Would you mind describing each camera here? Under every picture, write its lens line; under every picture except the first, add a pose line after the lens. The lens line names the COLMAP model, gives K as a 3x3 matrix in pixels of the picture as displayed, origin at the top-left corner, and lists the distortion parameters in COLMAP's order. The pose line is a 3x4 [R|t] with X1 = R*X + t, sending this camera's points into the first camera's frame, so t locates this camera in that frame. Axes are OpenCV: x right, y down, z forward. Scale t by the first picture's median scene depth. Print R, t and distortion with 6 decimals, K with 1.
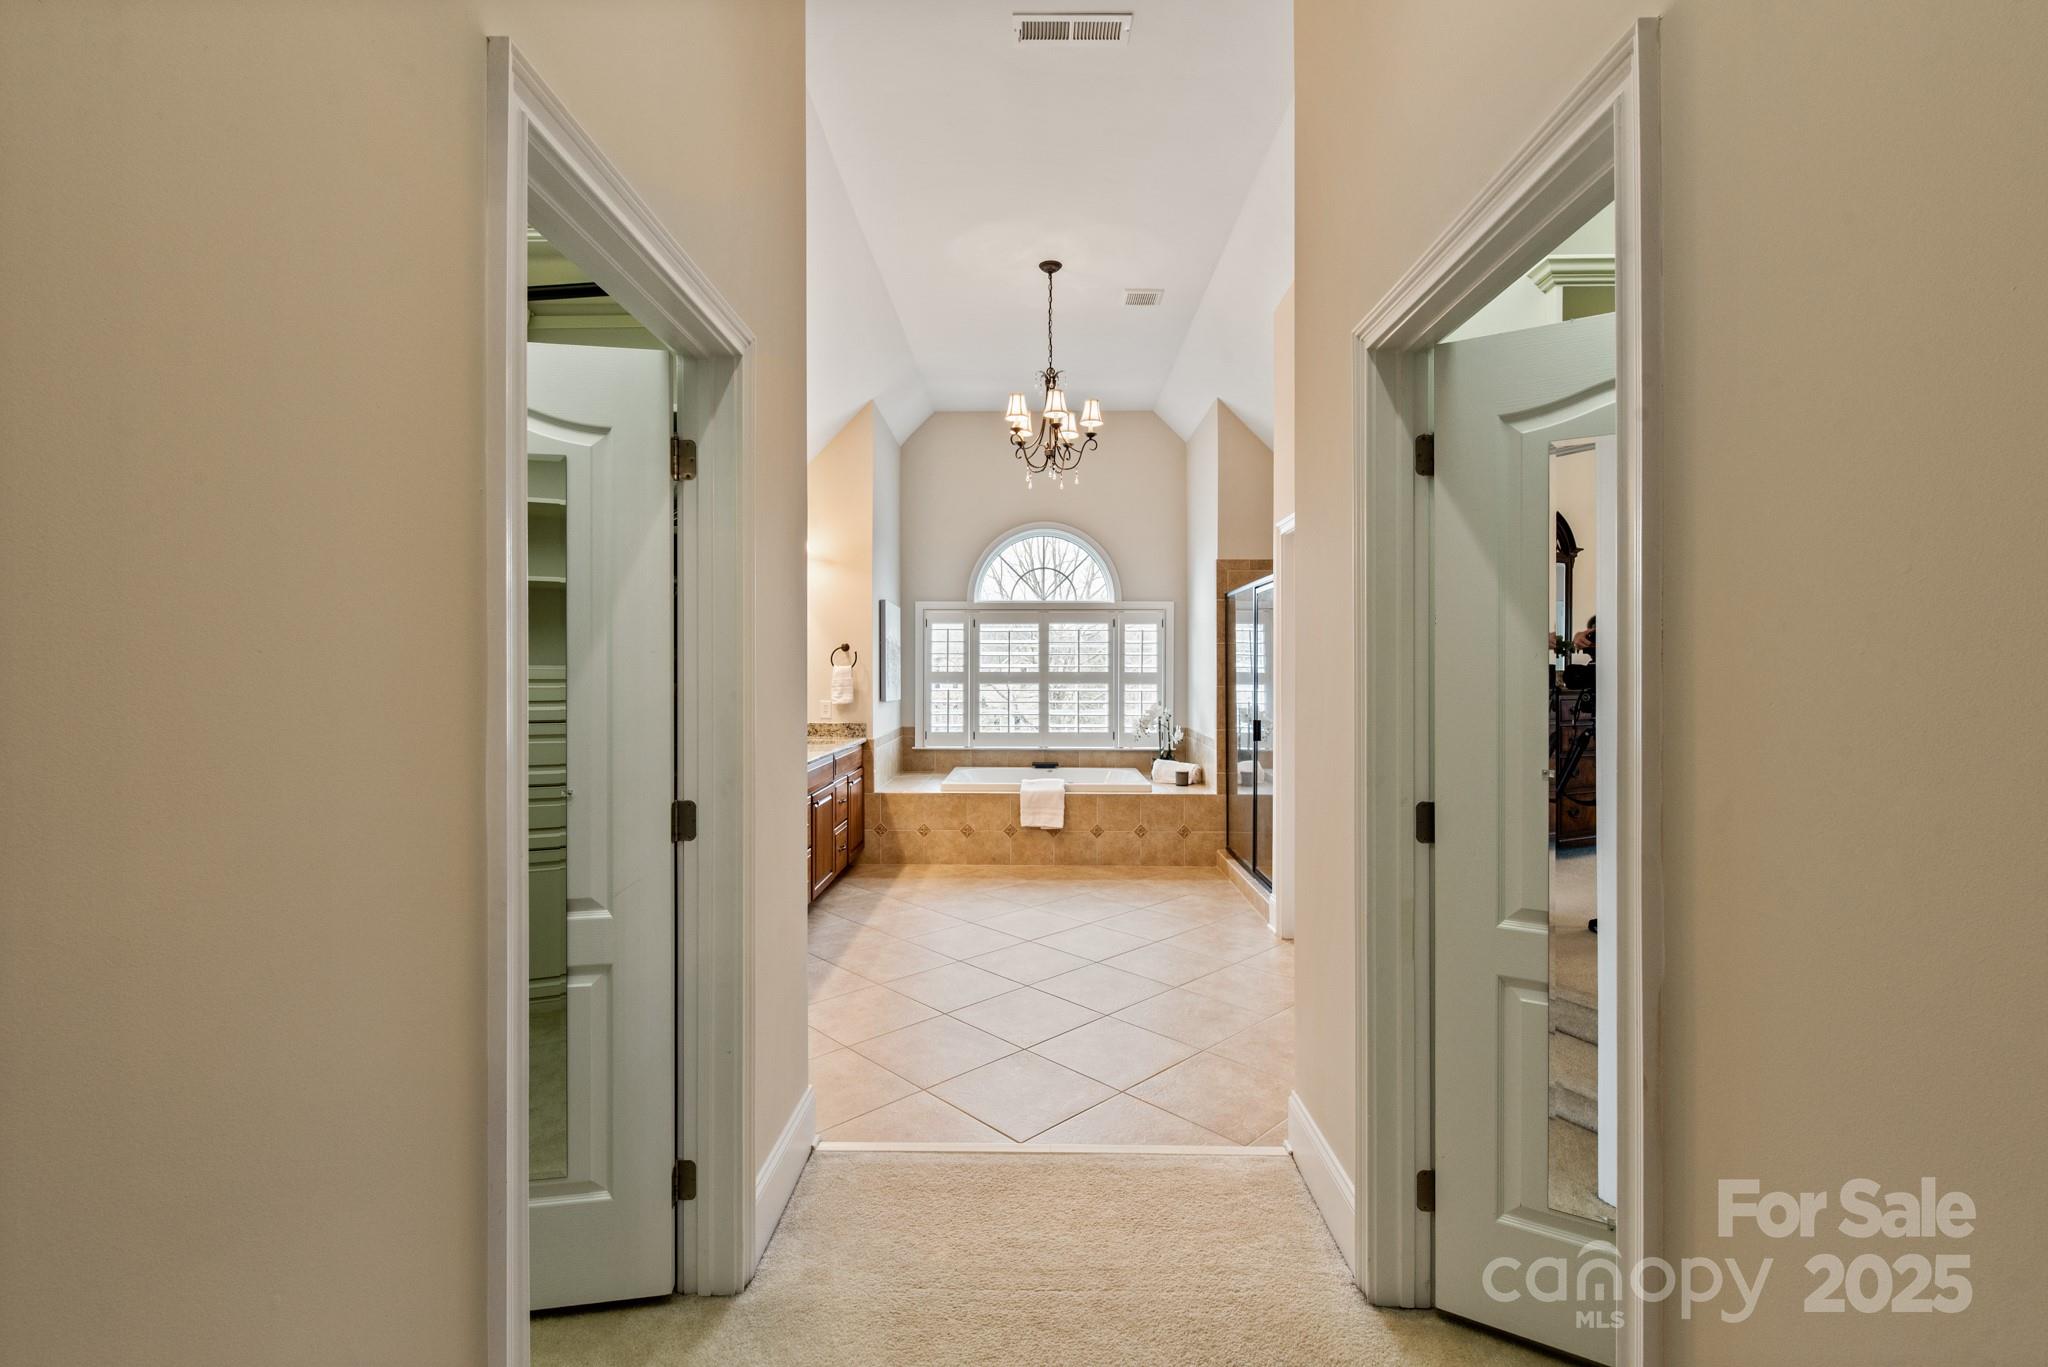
lens RADIAL K [[908.5, 0, 1033.9], [0, 908.5, 677.0], [0, 0, 1]] dist [0.000578, -0.000750]
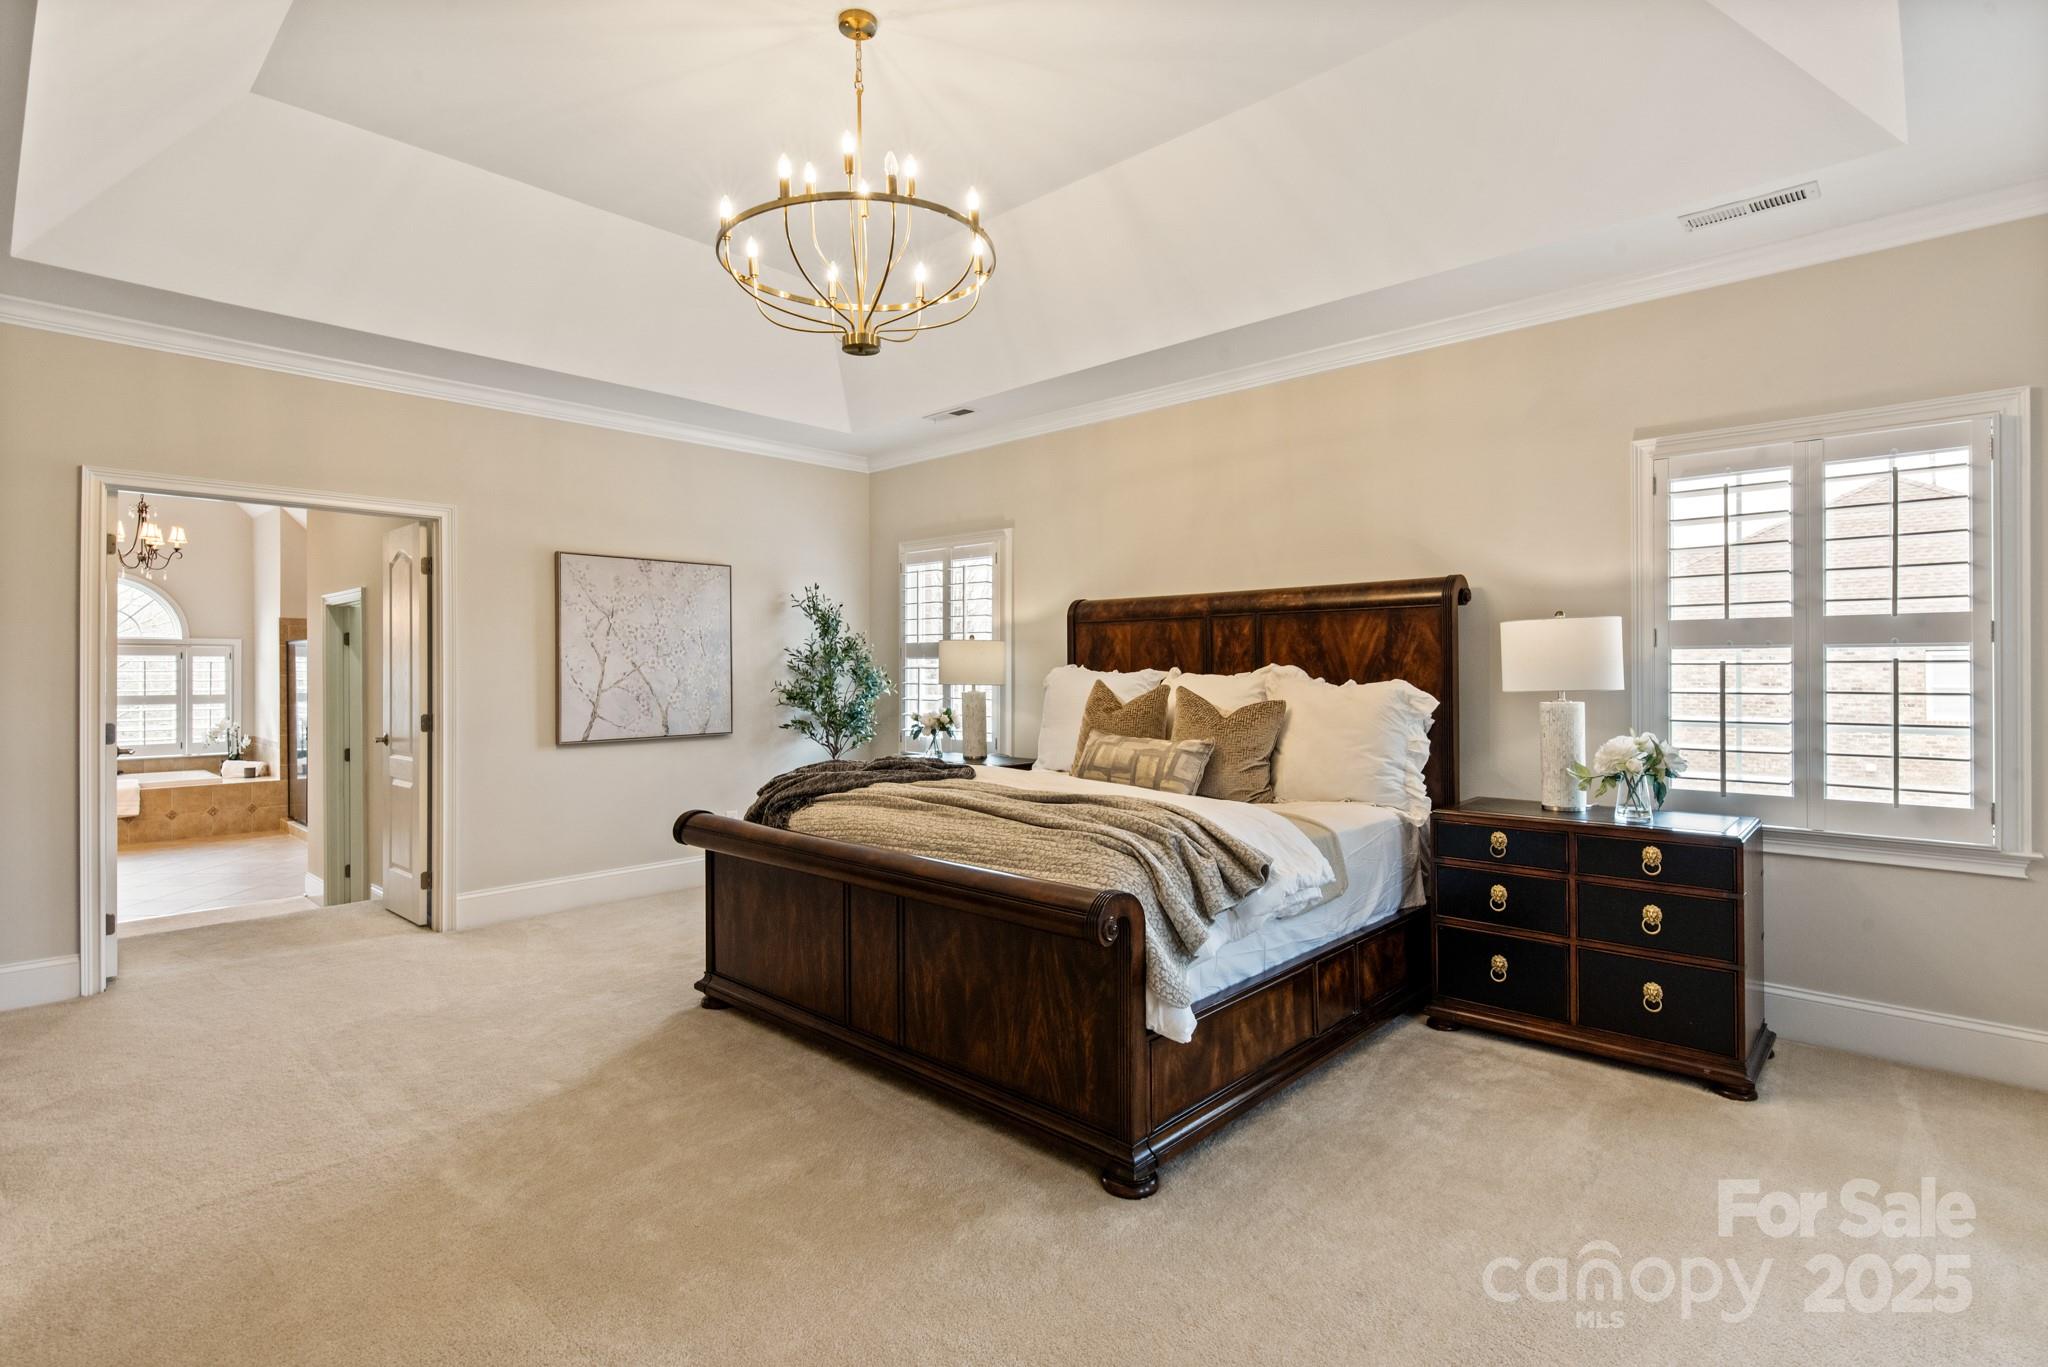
lens RADIAL K [[980.2, 0, 1025.3], [0, 980.2, 663.2], [0, 0, 1]] dist [-0.006919, -0.000885]
pose [[0.670869, 0.000269, 0.741576, -0.131429], [0.008690, 0.999928, -0.008225, -0.028612], [-0.741525, 0.011962, 0.670818, -0.785874]]
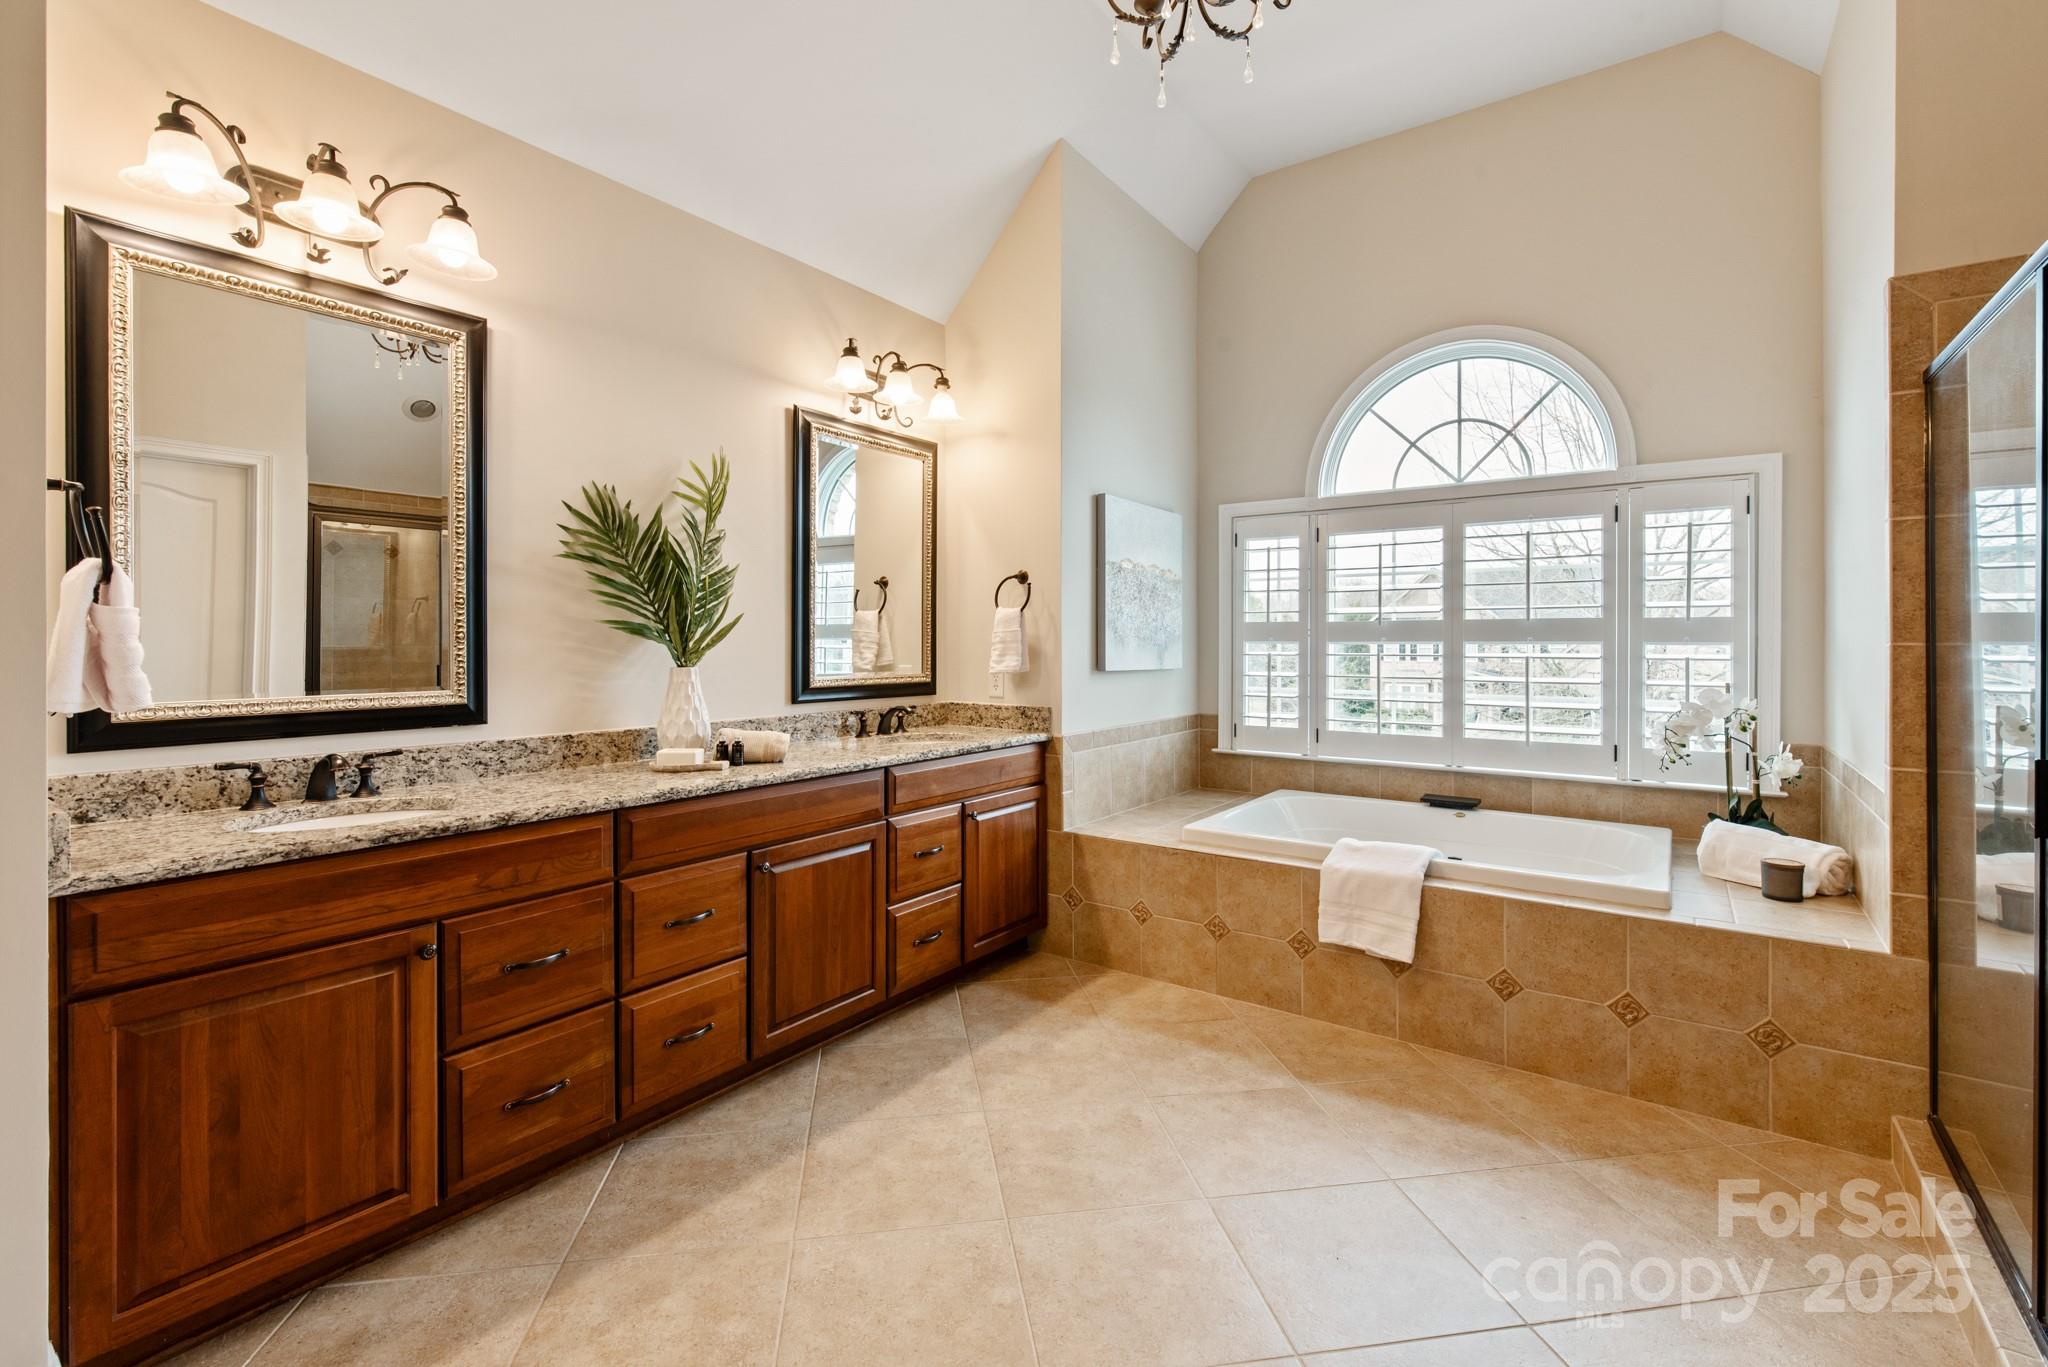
lens RADIAL K [[908.5, 0, 1023.7], [0, 908.5, 644.6], [0, 0, 1]] dist [0.000578, -0.000750]
pose [[0.814730, 0.001055, -0.579840, 0.112743], [-0.002894, 0.999993, -0.002247, 0.010586], [0.579833, 0.003509, 0.814728, 0.446592]]
